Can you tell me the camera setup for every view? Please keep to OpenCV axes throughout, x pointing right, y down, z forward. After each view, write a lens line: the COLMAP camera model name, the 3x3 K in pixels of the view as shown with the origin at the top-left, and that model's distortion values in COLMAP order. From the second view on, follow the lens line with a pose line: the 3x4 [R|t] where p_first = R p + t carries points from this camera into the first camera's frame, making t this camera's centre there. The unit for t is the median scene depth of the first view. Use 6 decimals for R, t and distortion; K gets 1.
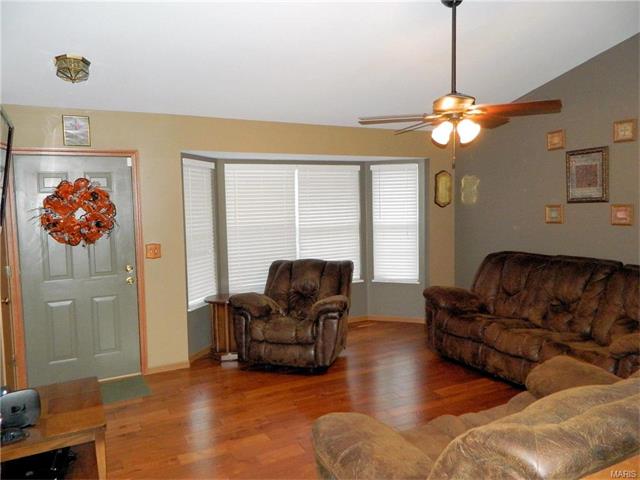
lens RADIAL K [[486.0, 0, 319.3], [0, 486.0, 232.6], [0, 0, 1]] dist [0.036392, -0.021173]
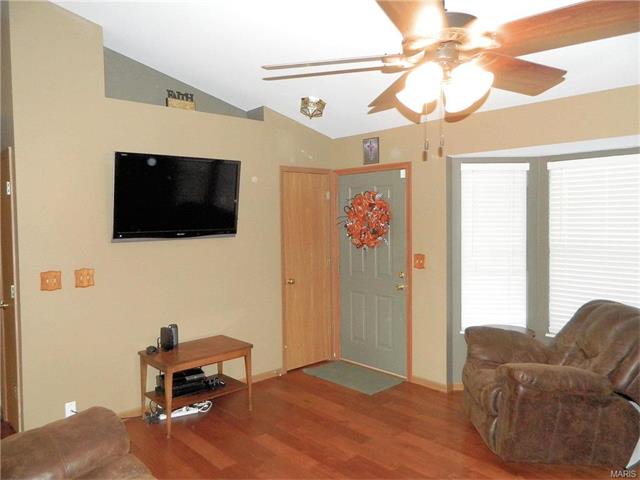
lens RADIAL K [[486.0, 0, 317.6], [0, 486.0, 226.0], [0, 0, 1]] dist [0.036392, -0.021173]
pose [[0.262233, 0.055149, -0.963428, 0.558485], [-0.052641, 0.997697, 0.042783, -0.064865], [0.963568, 0.039497, 0.264532, 0.534546]]
